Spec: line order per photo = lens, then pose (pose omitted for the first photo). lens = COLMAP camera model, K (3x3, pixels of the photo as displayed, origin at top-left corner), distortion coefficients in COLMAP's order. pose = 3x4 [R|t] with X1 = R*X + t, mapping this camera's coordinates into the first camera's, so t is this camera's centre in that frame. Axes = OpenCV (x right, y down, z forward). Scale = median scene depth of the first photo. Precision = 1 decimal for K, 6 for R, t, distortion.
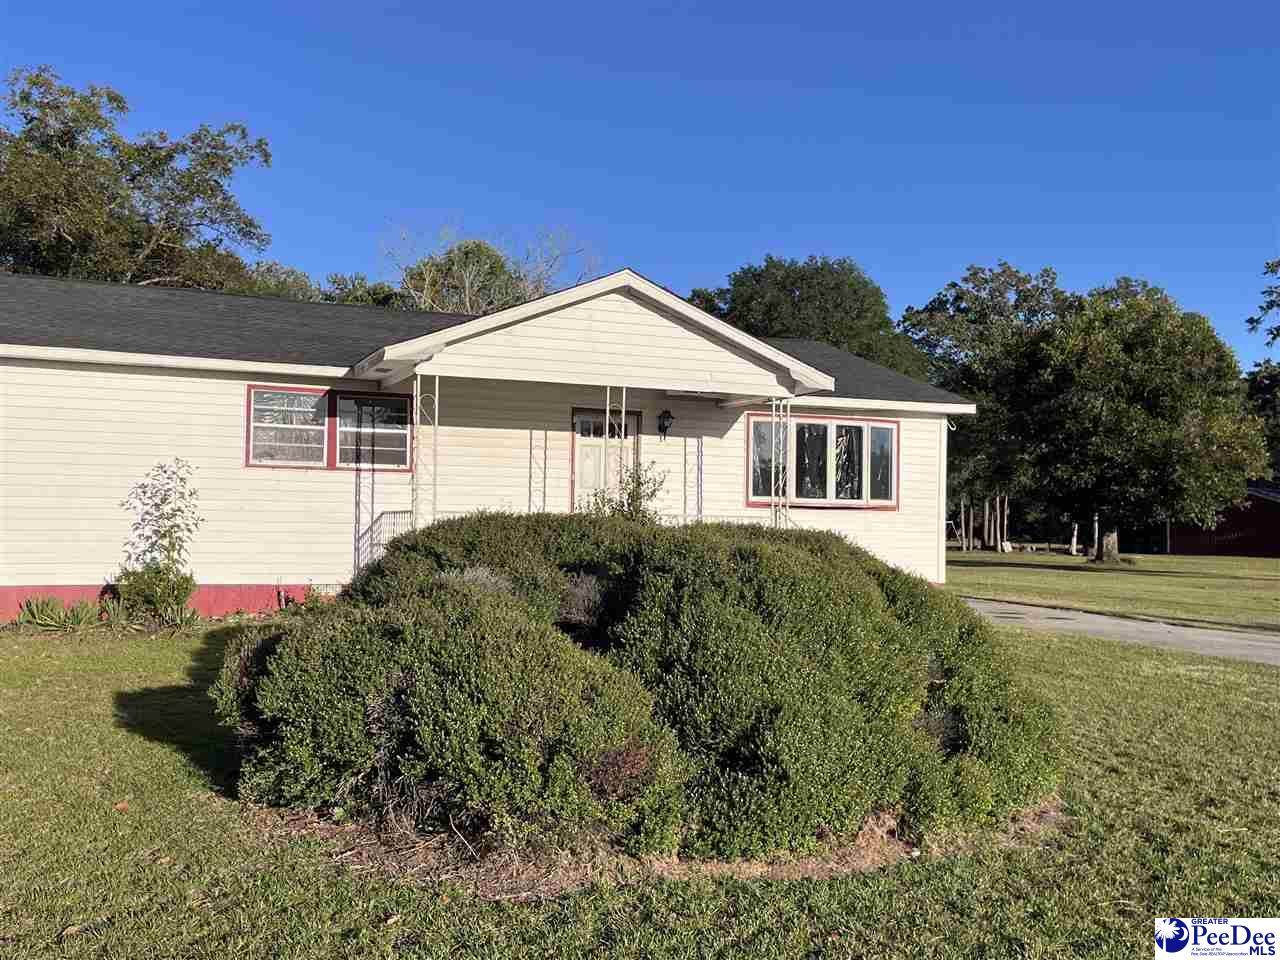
lens RADIAL K [[1224.8, 0, 666.7], [0, 1224.8, 477.8], [0, 0, 1]] dist [0.063346, -0.078551]
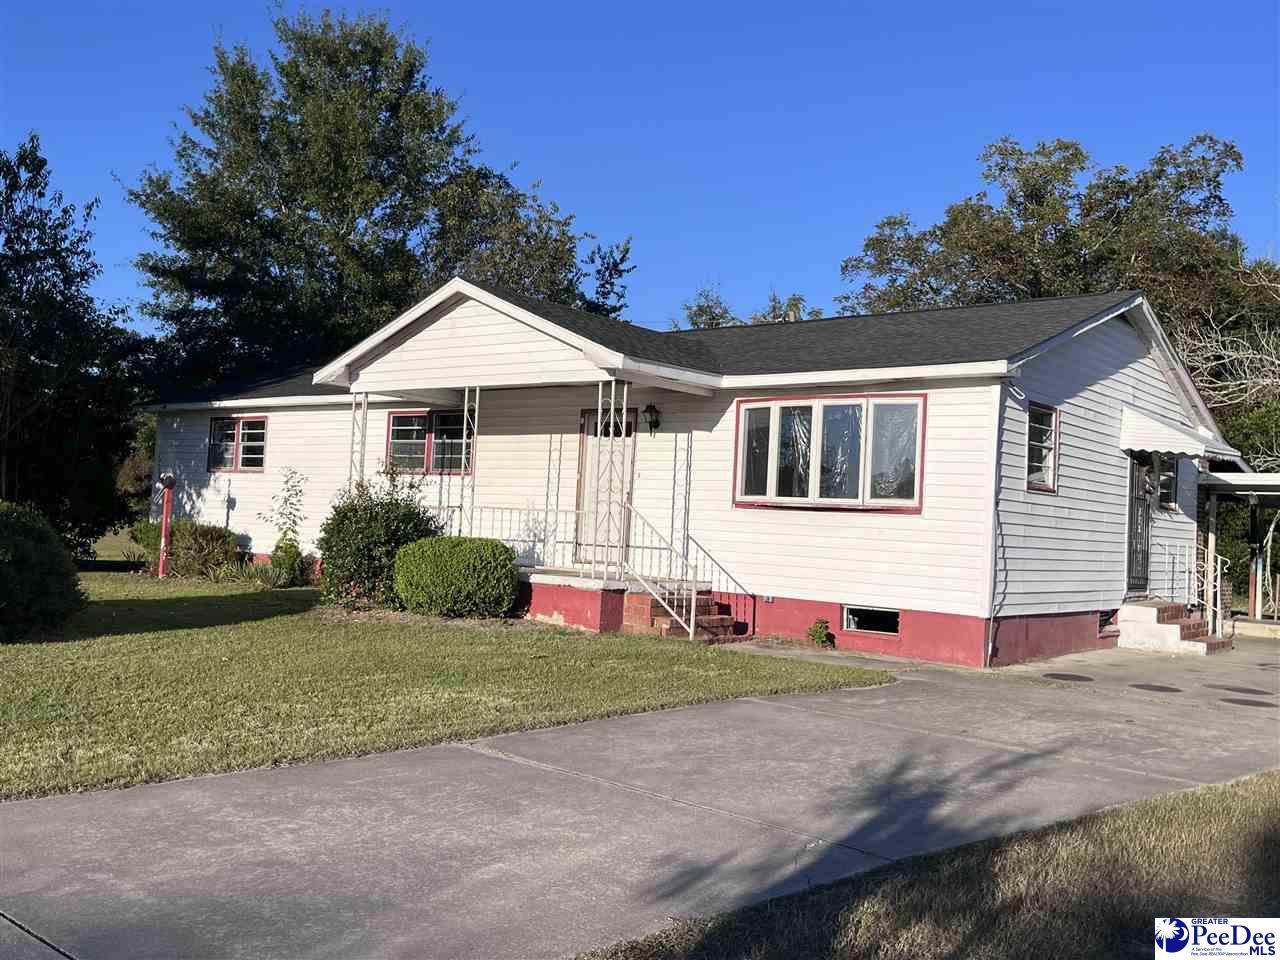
lens RADIAL K [[1224.8, 0, 666.7], [0, 1224.8, 477.8], [0, 0, 1]] dist [0.063346, -0.078551]
pose [[0.462326, -0.026501, -0.886314, 0.831727], [-0.006486, 0.999425, -0.033267, 0.032404], [0.886686, 0.021129, 0.461889, 0.563227]]
